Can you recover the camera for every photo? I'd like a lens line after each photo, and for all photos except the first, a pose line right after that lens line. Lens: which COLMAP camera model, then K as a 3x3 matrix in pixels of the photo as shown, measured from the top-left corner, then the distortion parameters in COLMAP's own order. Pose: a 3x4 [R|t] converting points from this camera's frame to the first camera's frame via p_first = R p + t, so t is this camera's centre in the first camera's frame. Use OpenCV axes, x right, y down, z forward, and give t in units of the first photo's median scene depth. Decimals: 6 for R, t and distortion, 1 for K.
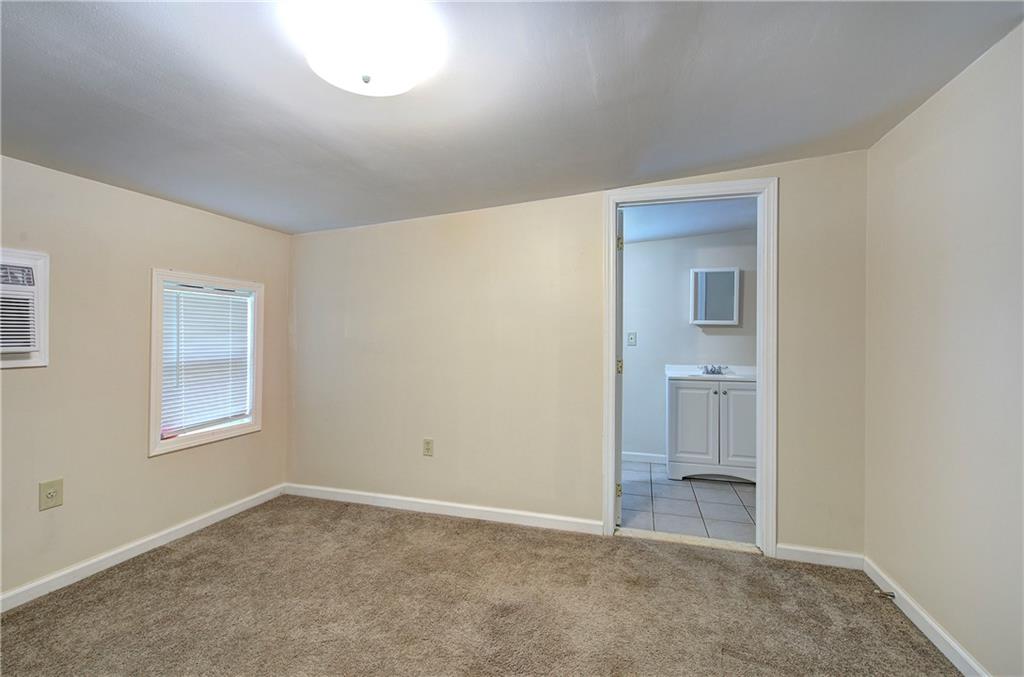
lens RADIAL K [[433.5, 0, 520.2], [0, 433.5, 335.5], [0, 0, 1]] dist [-0.002505, 0.000590]
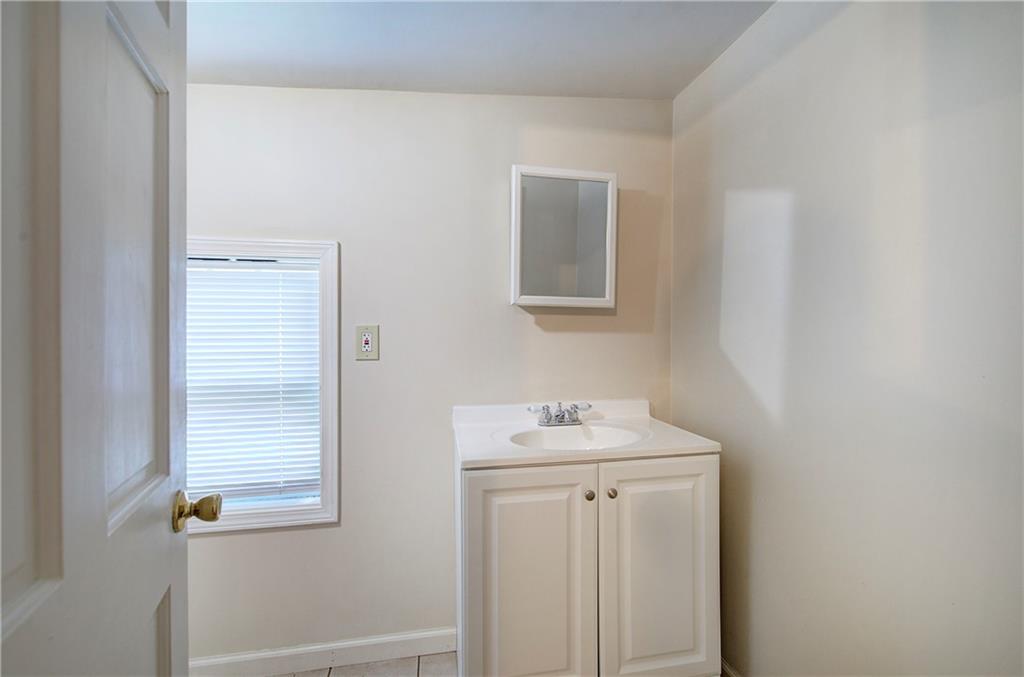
lens RADIAL K [[433.5, 0, 514.7], [0, 433.5, 331.3], [0, 0, 1]] dist [-0.002505, 0.000590]
pose [[0.890852, -0.012292, 0.454127, 0.219547], [0.005453, 0.999851, 0.016367, -0.008698], [-0.454260, -0.012104, 0.890787, 0.660927]]
